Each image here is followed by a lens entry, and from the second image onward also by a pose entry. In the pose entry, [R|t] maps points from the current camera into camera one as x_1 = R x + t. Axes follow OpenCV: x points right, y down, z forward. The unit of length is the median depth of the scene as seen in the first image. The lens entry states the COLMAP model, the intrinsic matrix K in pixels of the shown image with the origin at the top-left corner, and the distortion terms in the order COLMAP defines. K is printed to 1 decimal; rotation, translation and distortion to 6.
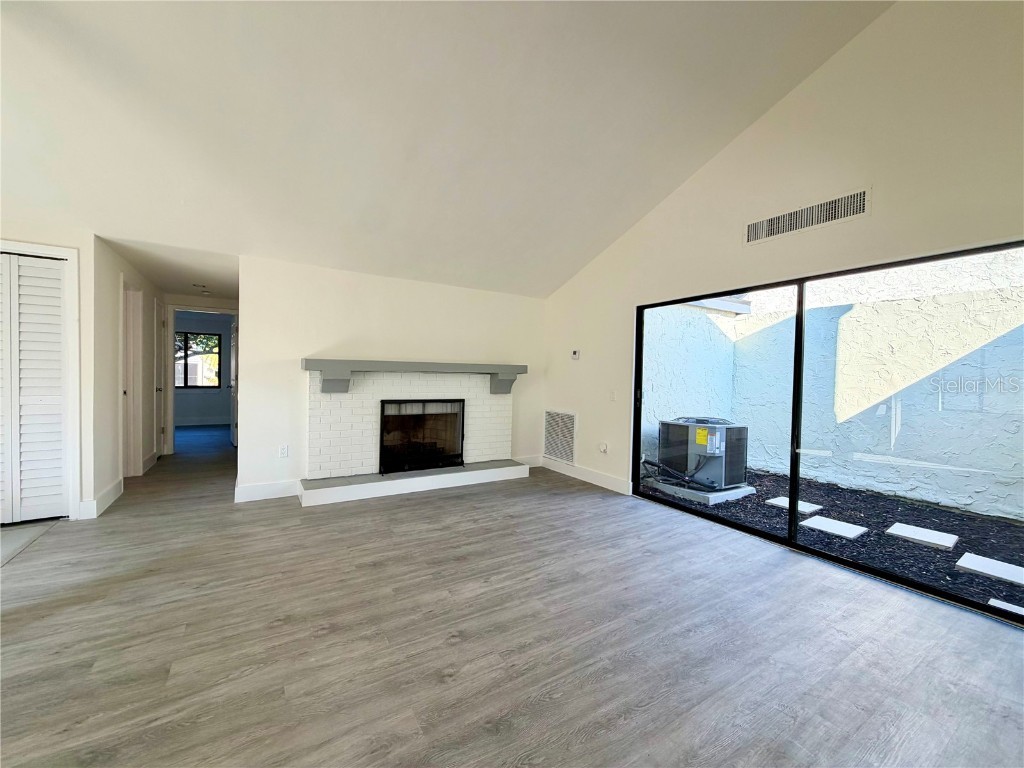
lens RADIAL K [[406.5, 0, 510.8], [0, 406.5, 385.1], [0, 0, 1]] dist [0.001497, -0.000035]
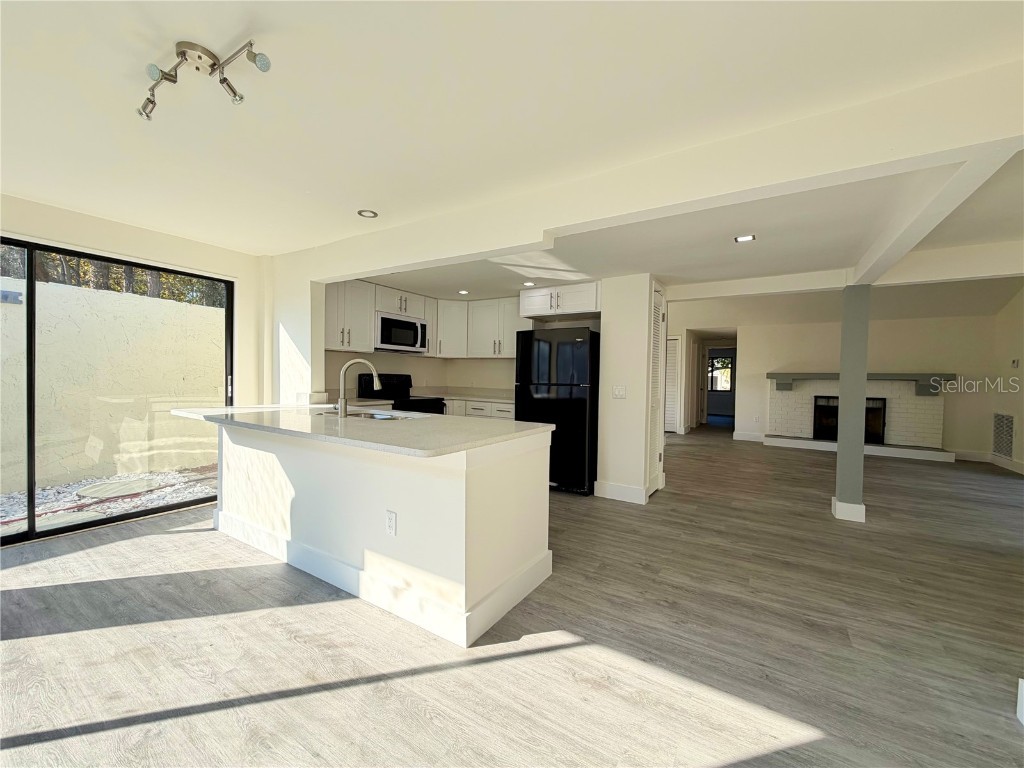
lens RADIAL K [[406.5, 0, 510.8], [0, 406.5, 385.1], [0, 0, 1]] dist [0.001497, -0.000035]
pose [[0.430993, 0.005442, -0.902339, 0.581165], [-0.027488, 0.999597, -0.007101, 0.033398], [0.901936, 0.027863, 0.430969, -0.769030]]
